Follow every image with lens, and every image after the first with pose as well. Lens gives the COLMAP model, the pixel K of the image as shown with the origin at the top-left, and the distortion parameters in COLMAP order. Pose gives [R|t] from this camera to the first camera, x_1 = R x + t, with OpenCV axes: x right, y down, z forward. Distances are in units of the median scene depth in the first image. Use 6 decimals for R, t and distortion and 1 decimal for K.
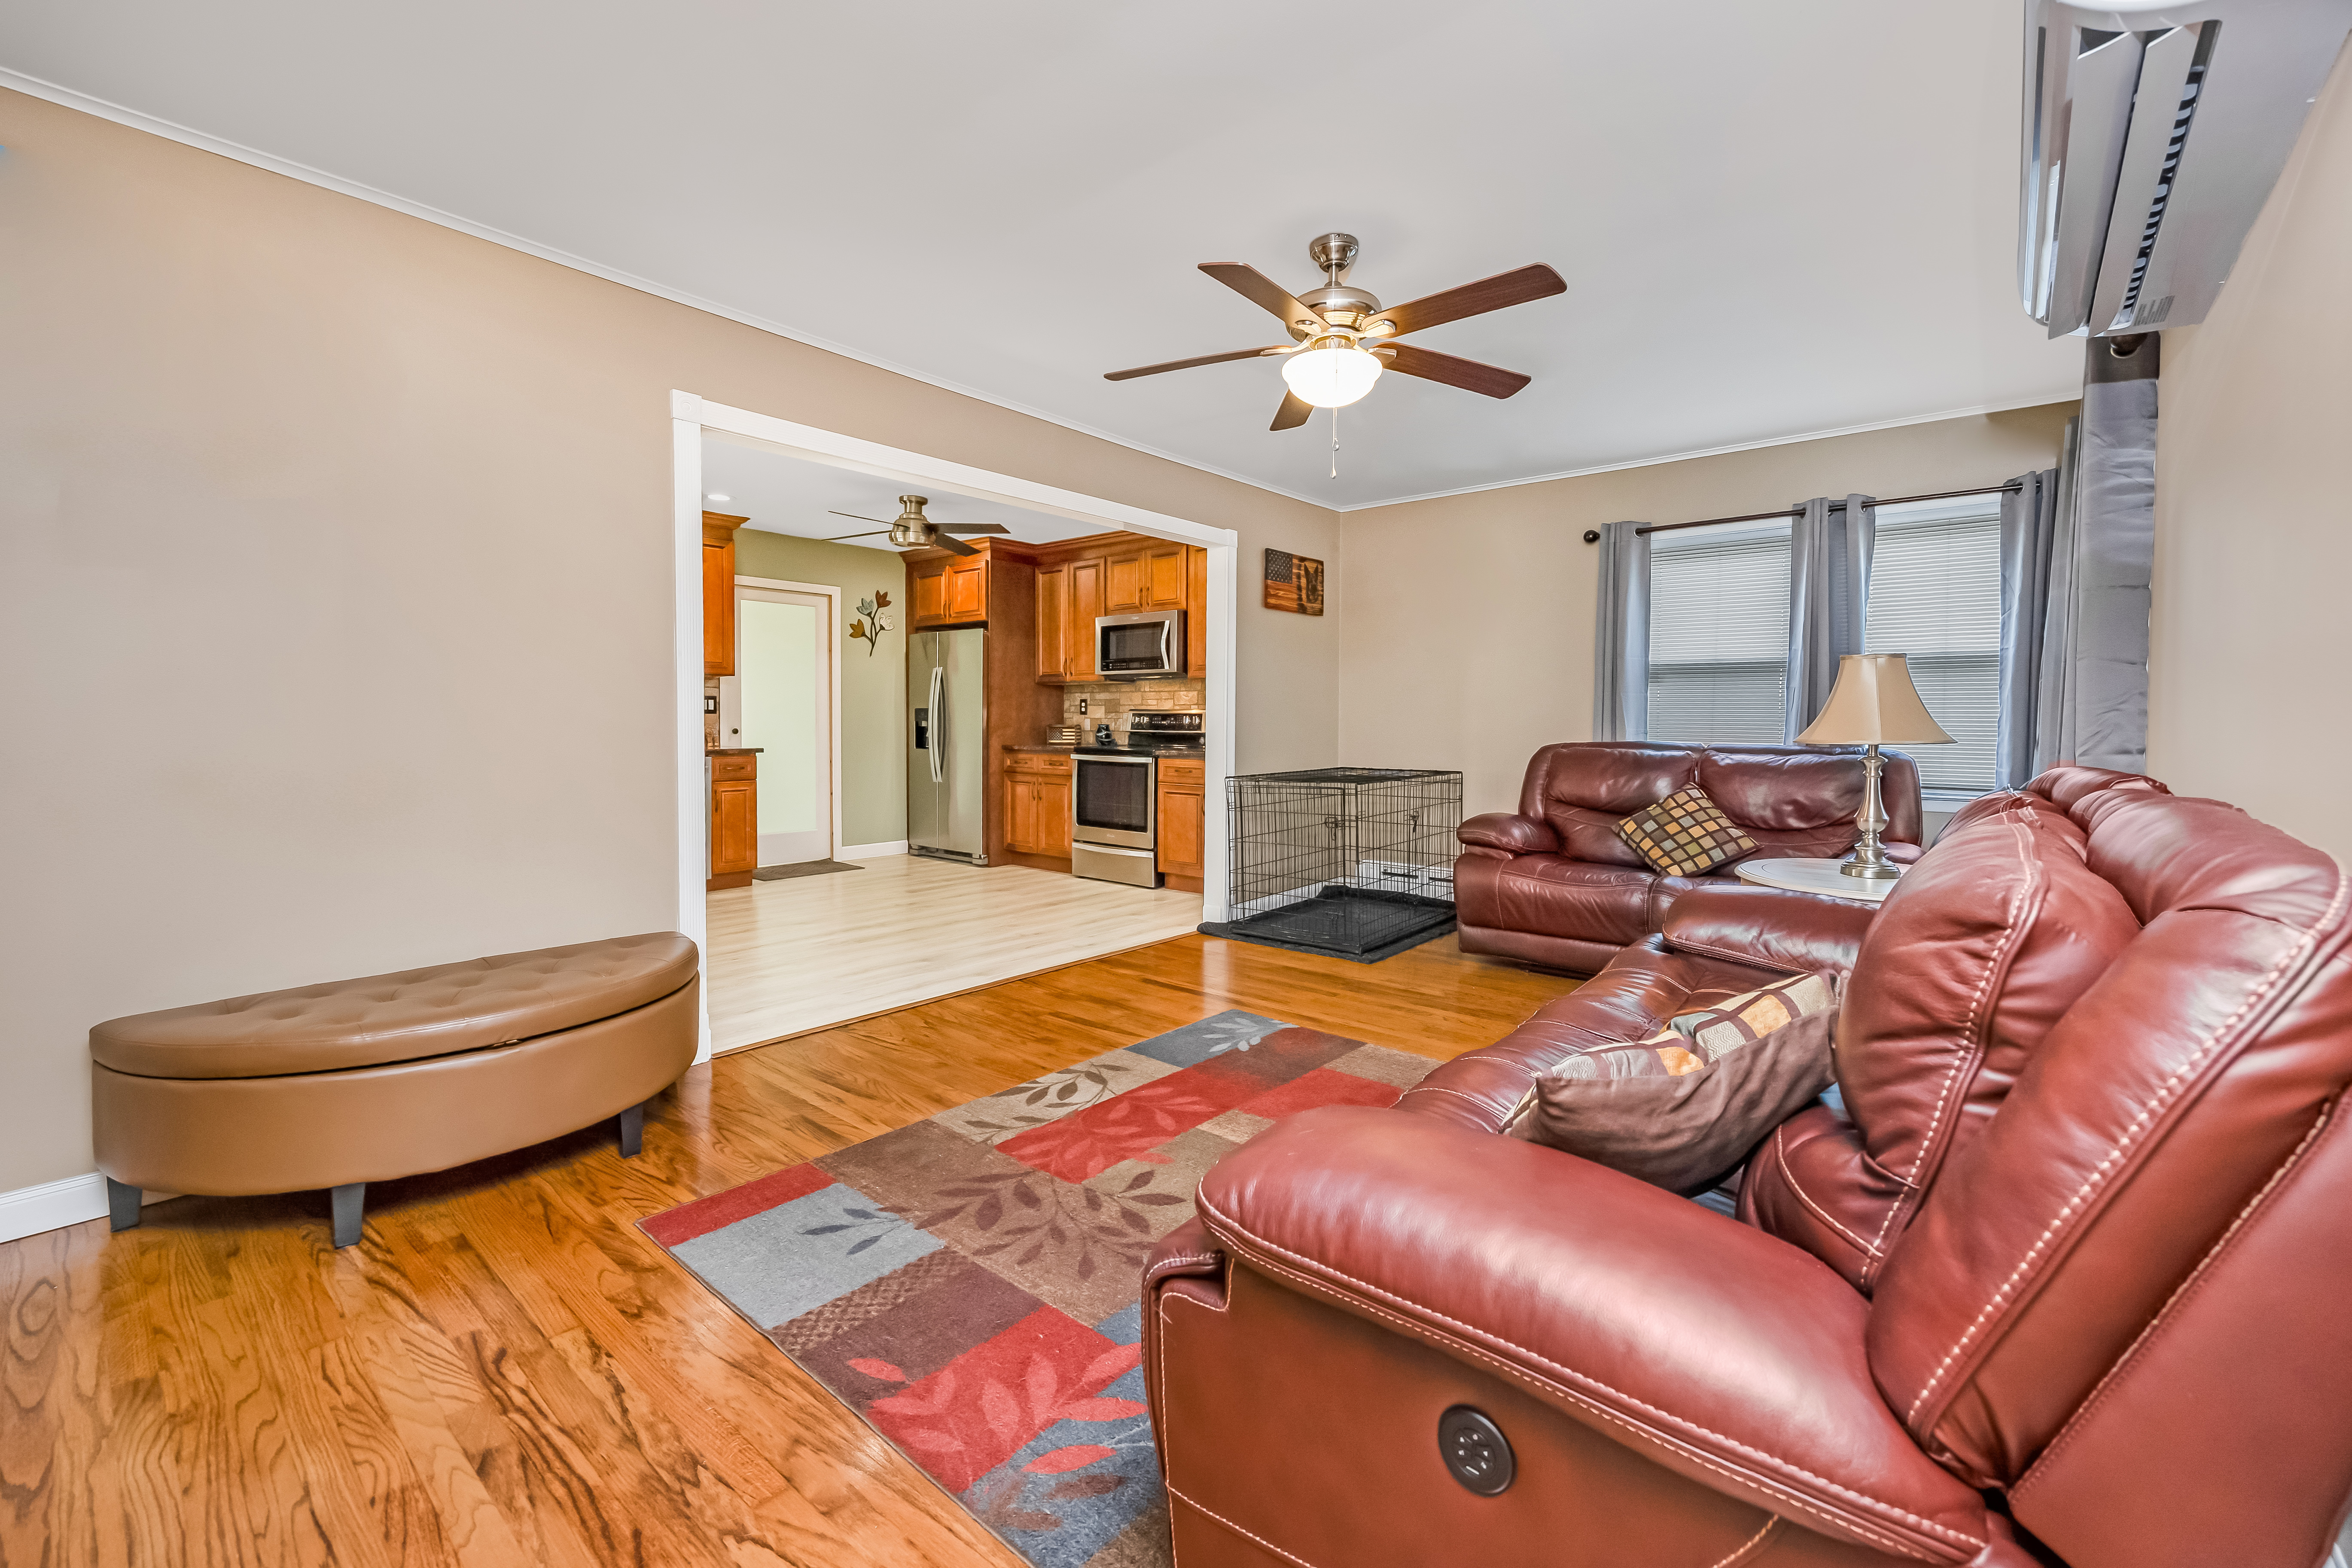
lens RADIAL K [[957.7, 0, 1226.8], [0, 957.7, 741.1], [0, 0, 1]] dist [-0.009577, -0.000032]
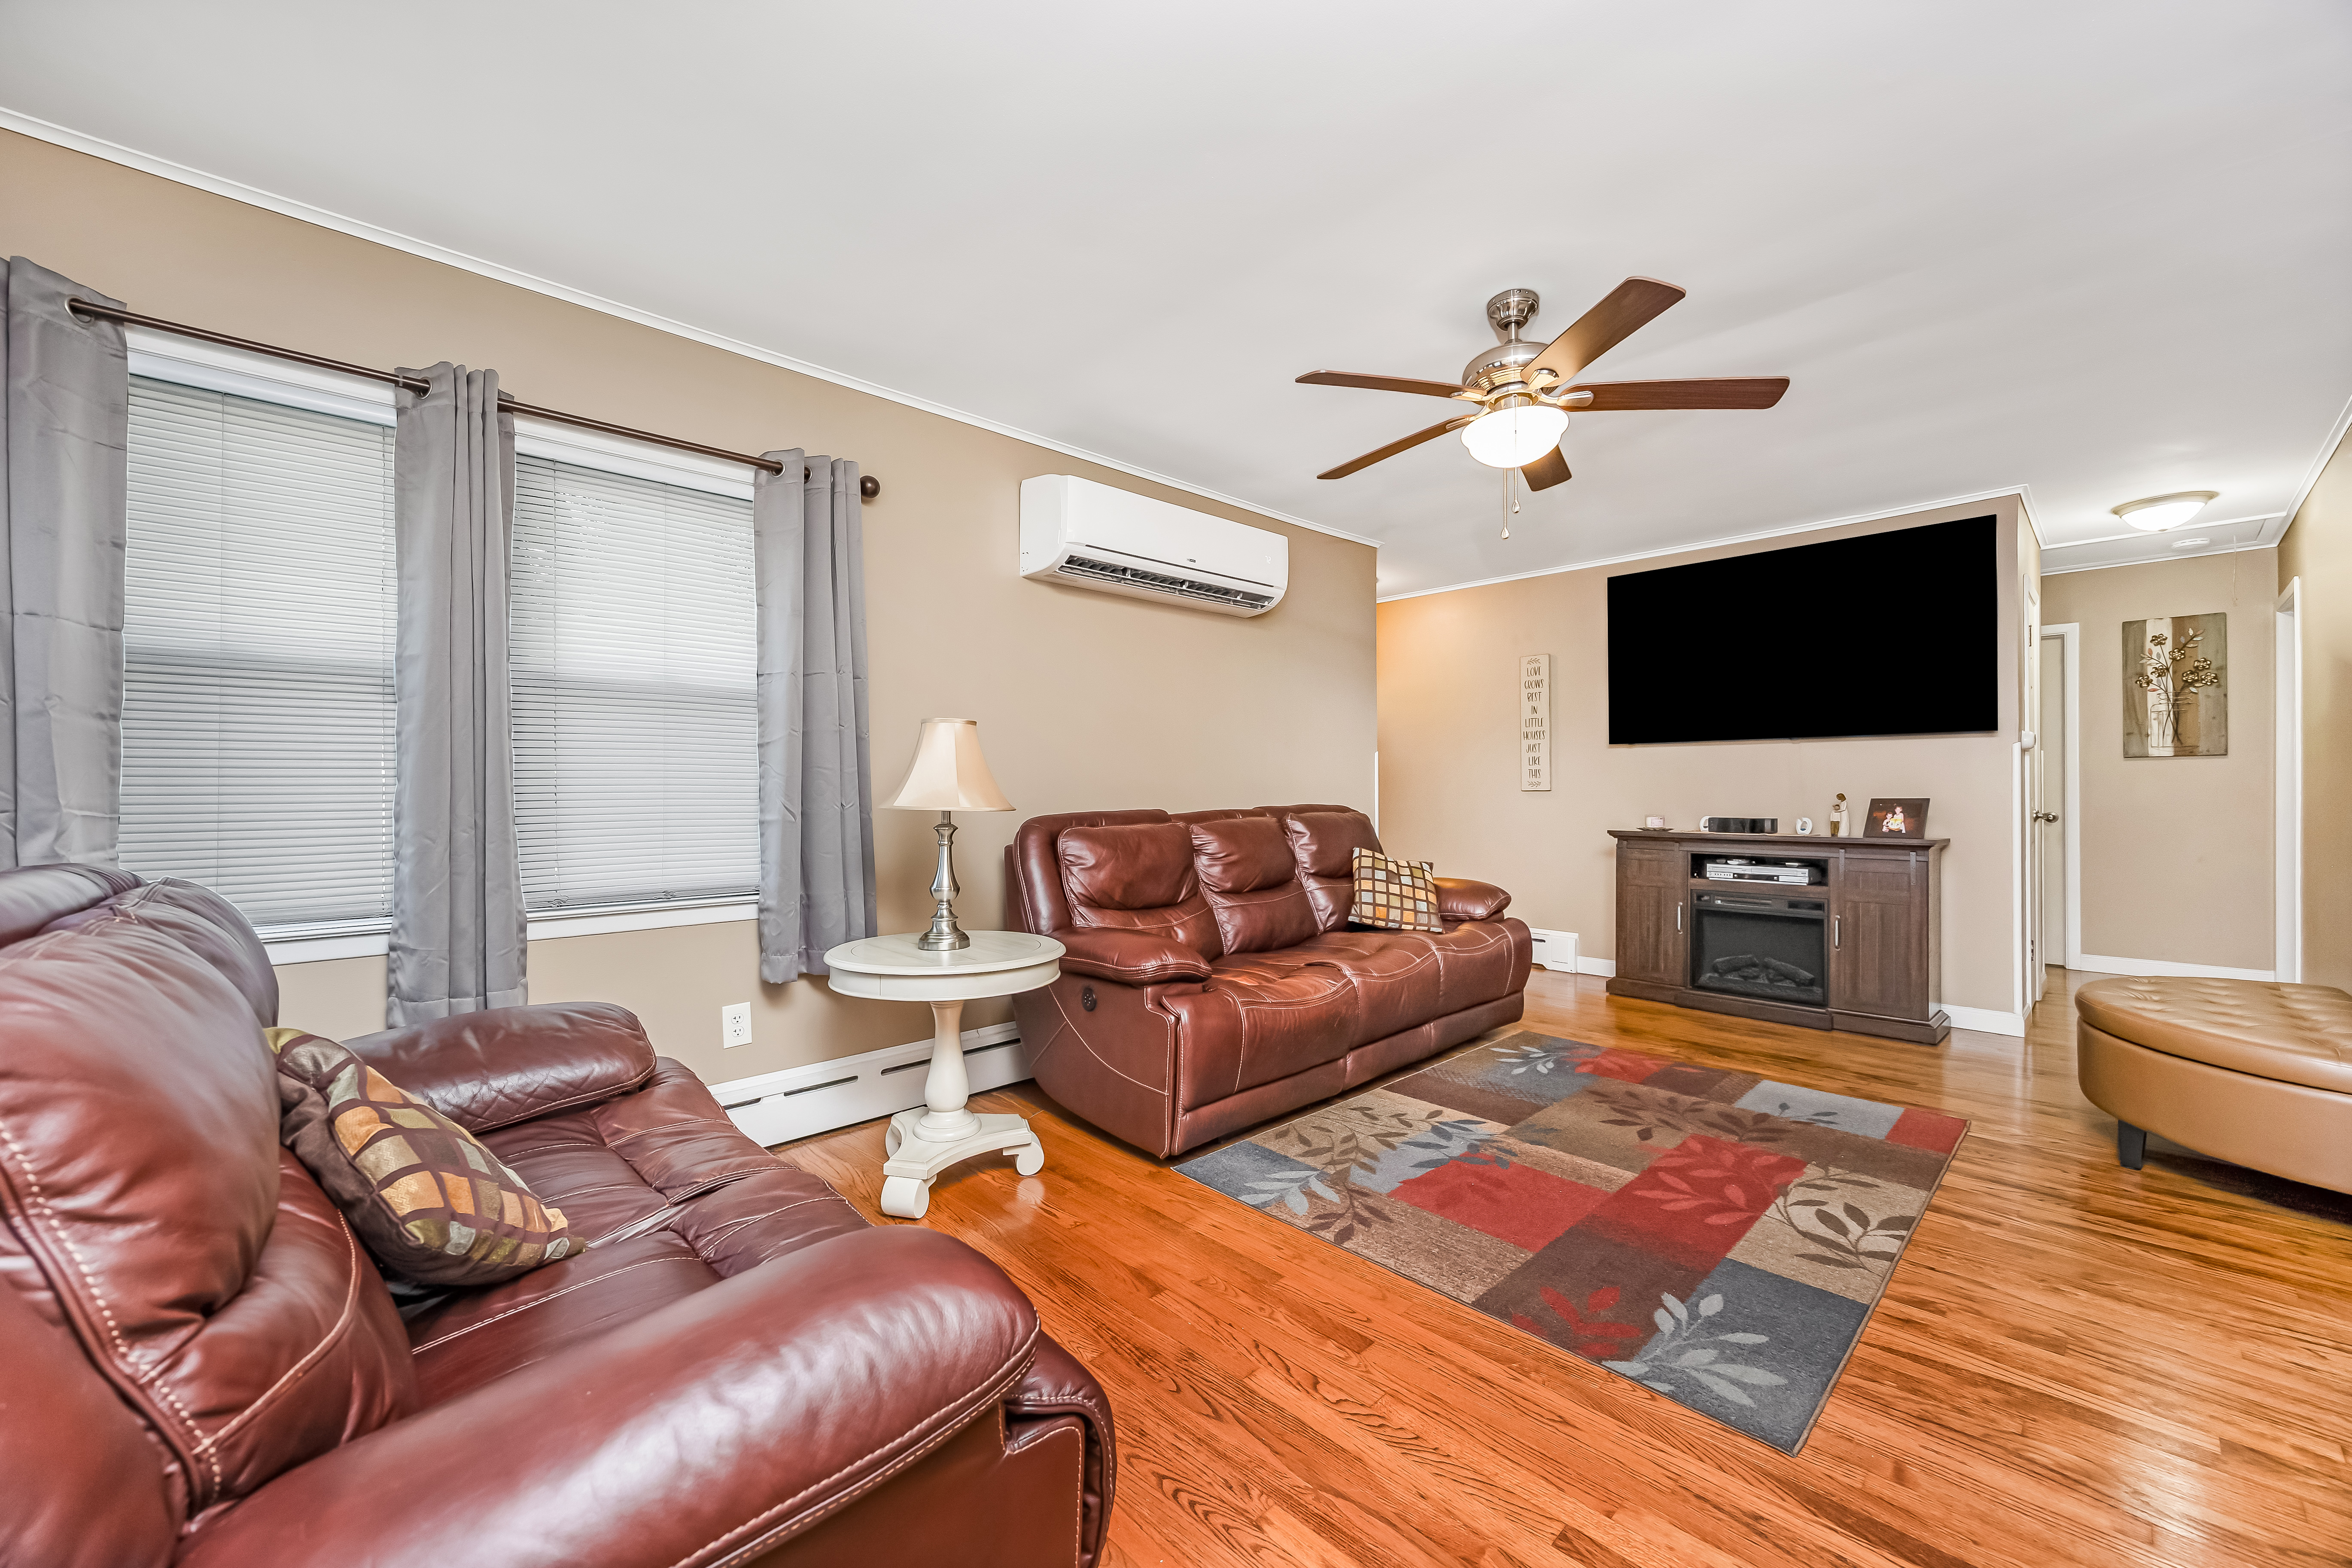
lens RADIAL K [[899.9, 0, 1233.0], [0, 899.9, 790.6], [0, 0, 1]] dist [-0.002810, -0.000492]
pose [[-0.994209, 0.002101, 0.107448, 0.282820], [0.004908, 0.999653, 0.025867, -0.041524], [-0.107356, 0.026244, -0.993874, 1.889352]]
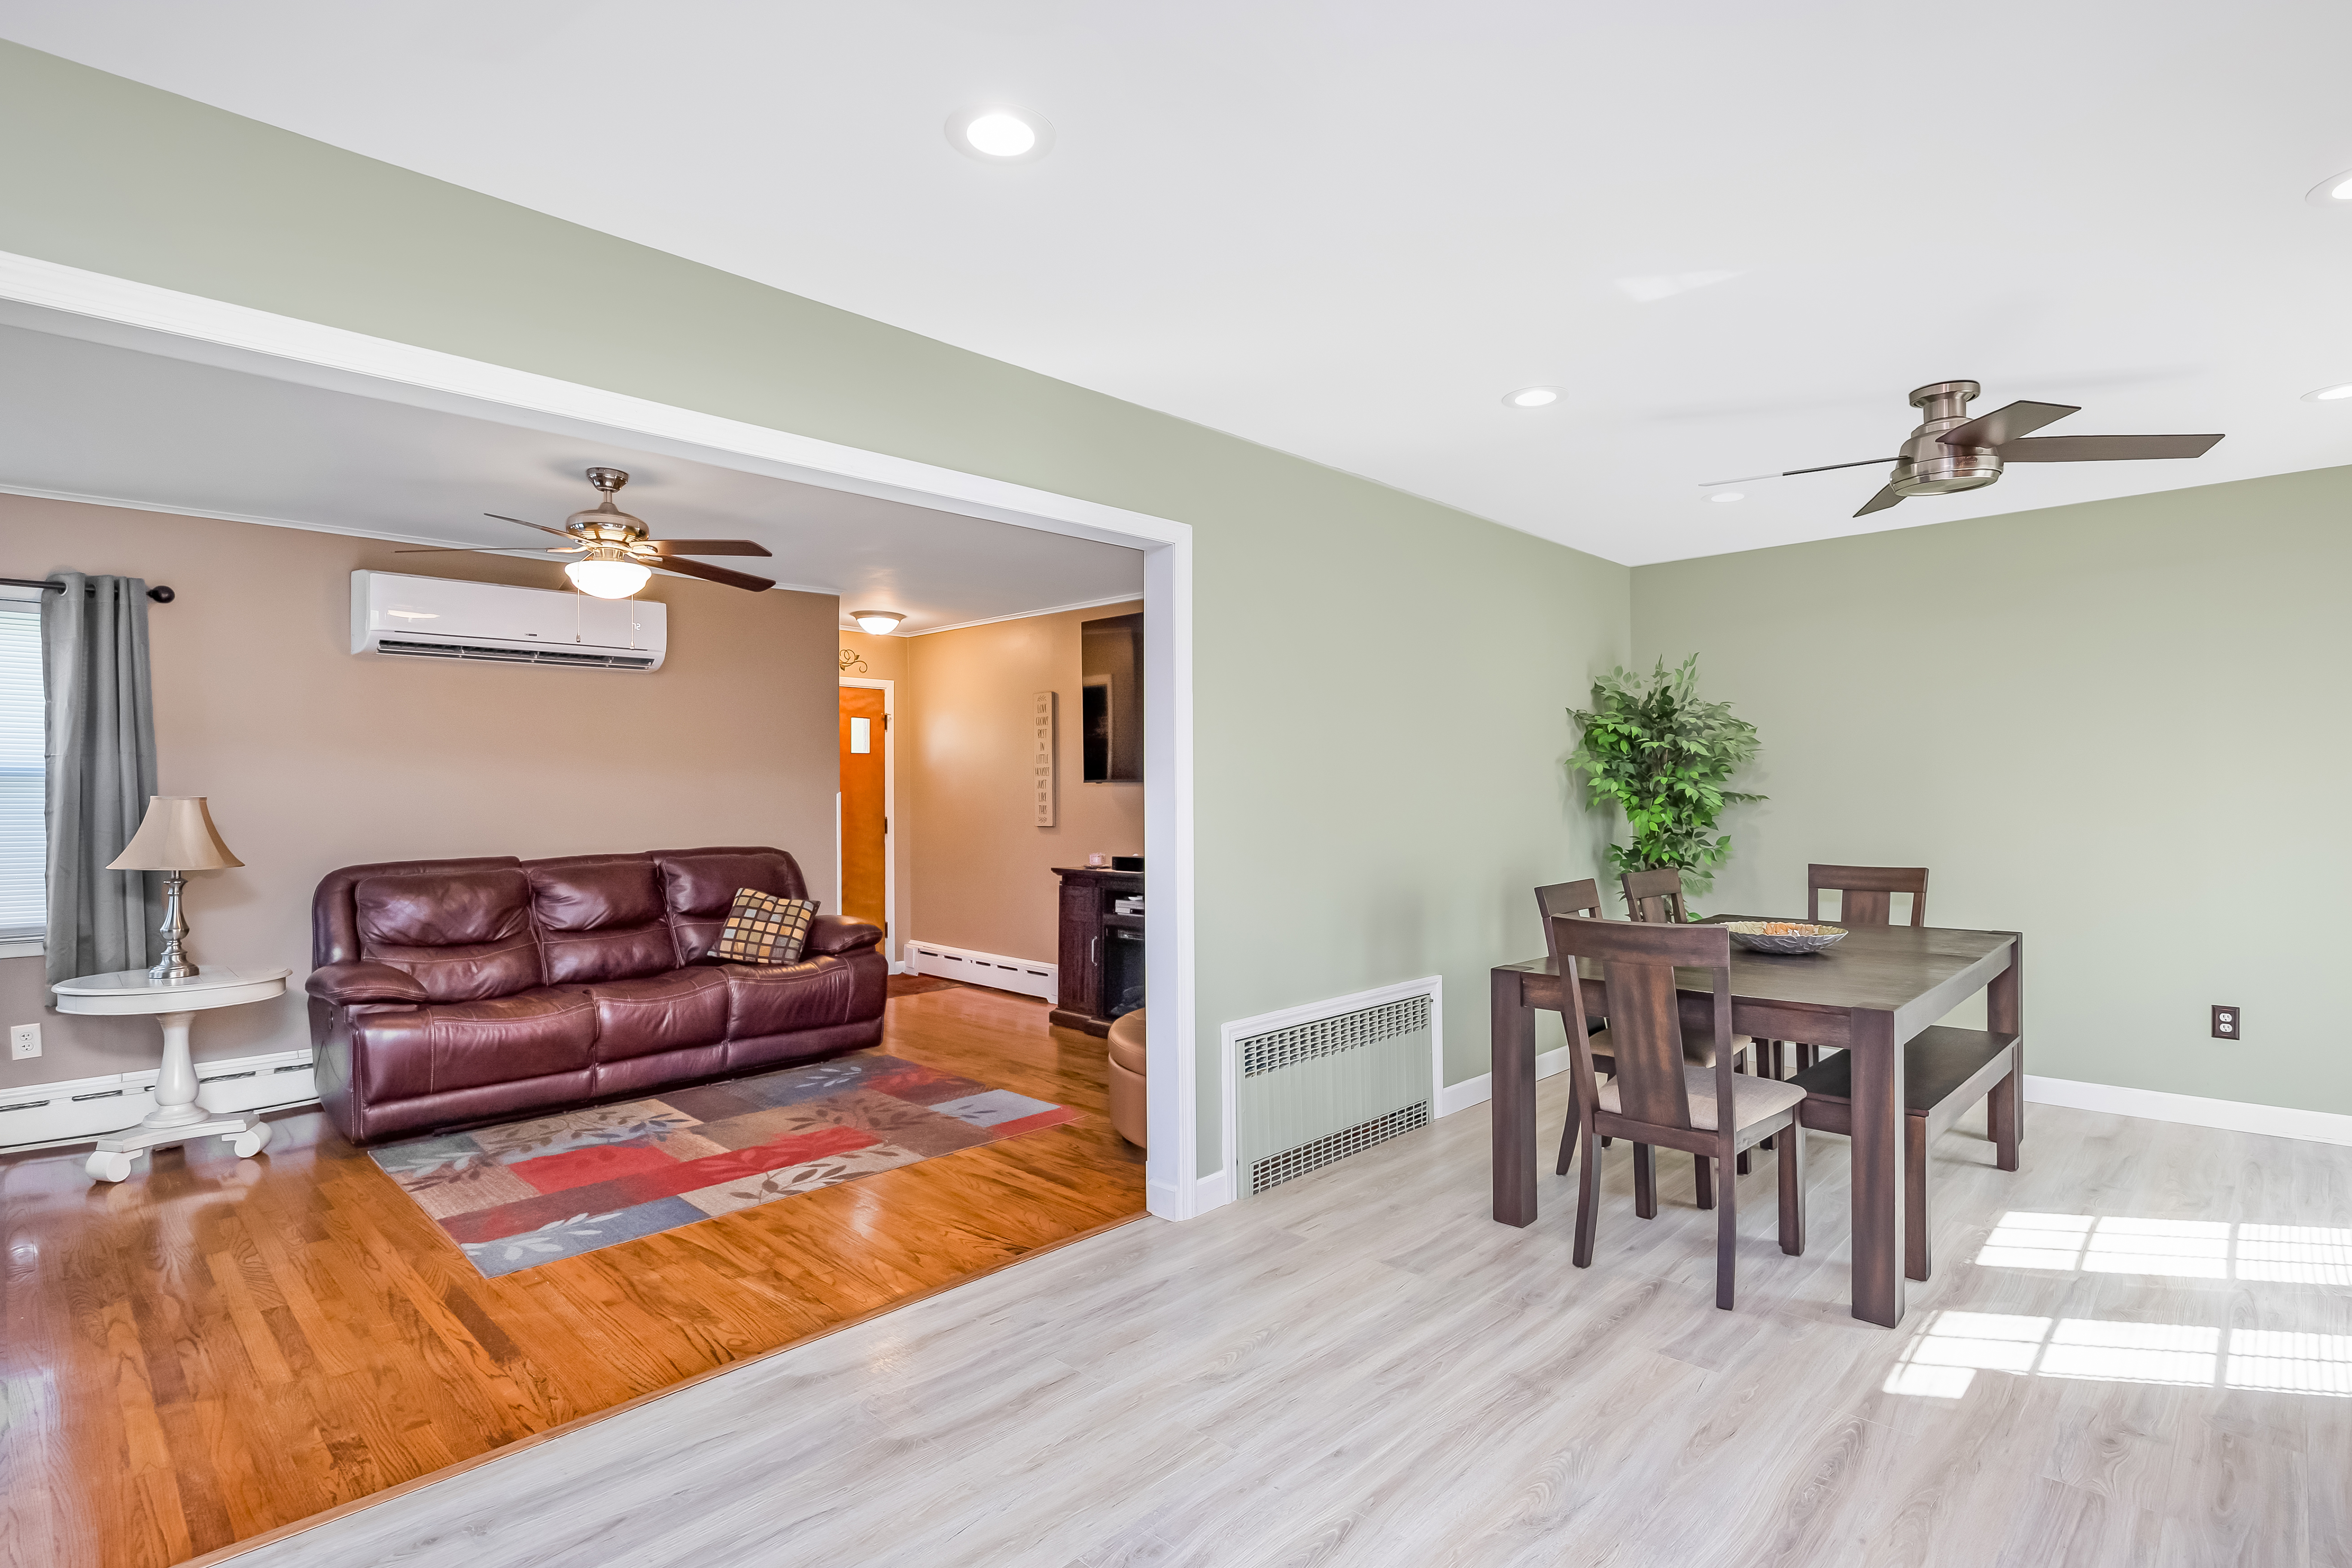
lens RADIAL K [[1150.4, 0, 1237.4], [0, 1150.4, 793.5], [0, 0, 1]] dist [-0.003329, -0.002069]
pose [[-0.997220, 0.005709, 0.074291, -0.804564], [0.007476, 0.999695, 0.023529, -0.118652], [-0.074134, 0.024019, -0.996959, 2.373793]]
